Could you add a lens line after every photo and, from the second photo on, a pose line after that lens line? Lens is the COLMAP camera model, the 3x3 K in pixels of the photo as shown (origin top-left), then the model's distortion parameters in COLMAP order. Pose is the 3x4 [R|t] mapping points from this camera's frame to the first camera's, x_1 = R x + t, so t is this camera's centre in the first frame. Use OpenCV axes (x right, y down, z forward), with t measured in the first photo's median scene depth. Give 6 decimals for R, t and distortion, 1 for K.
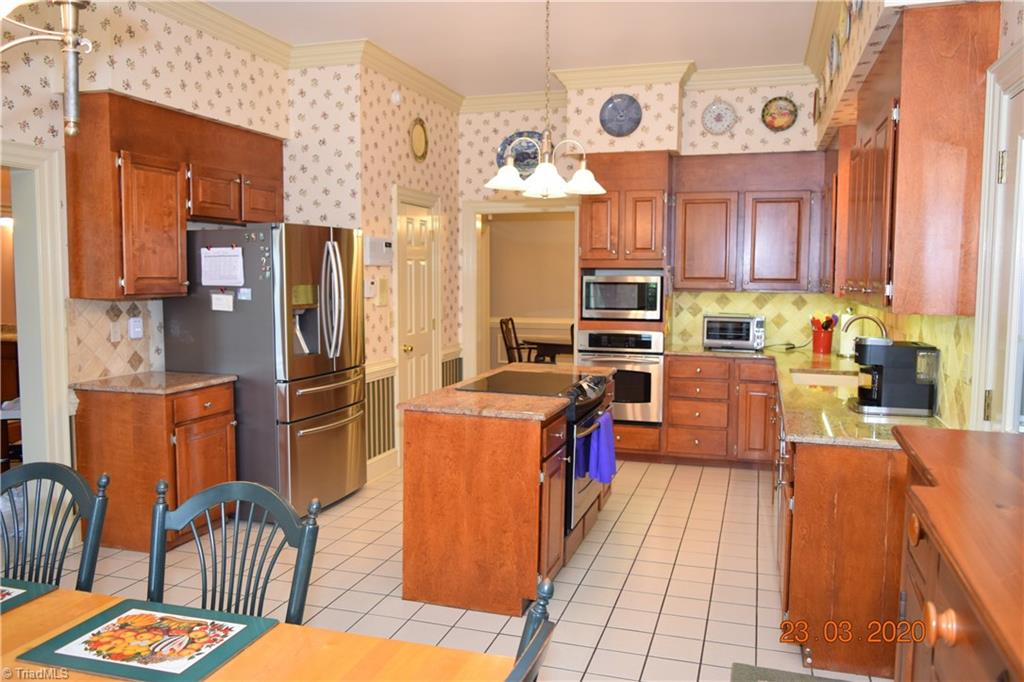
lens RADIAL K [[787.9, 0, 513.5], [0, 787.9, 338.3], [0, 0, 1]] dist [0.004373, -0.016012]
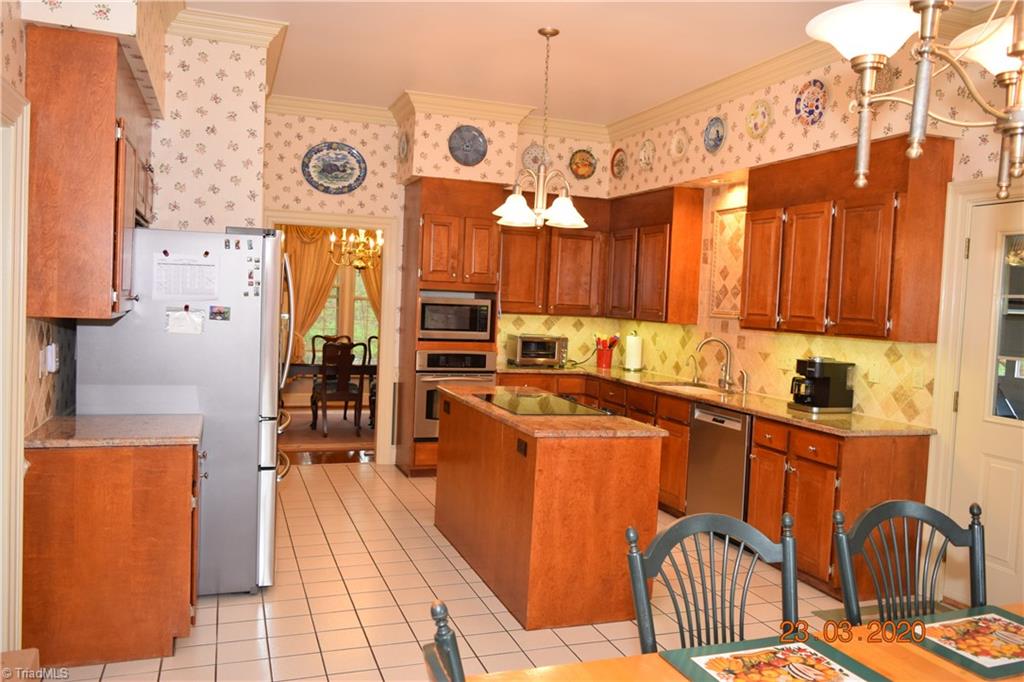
lens RADIAL K [[787.9, 0, 511.0], [0, 787.9, 341.4], [0, 0, 1]] dist [0.004373, -0.016012]
pose [[0.796966, -0.004636, 0.604007, -0.592170], [0.012390, 0.999886, -0.008674, -0.016861], [-0.603898, 0.014397, 0.796932, 0.176408]]
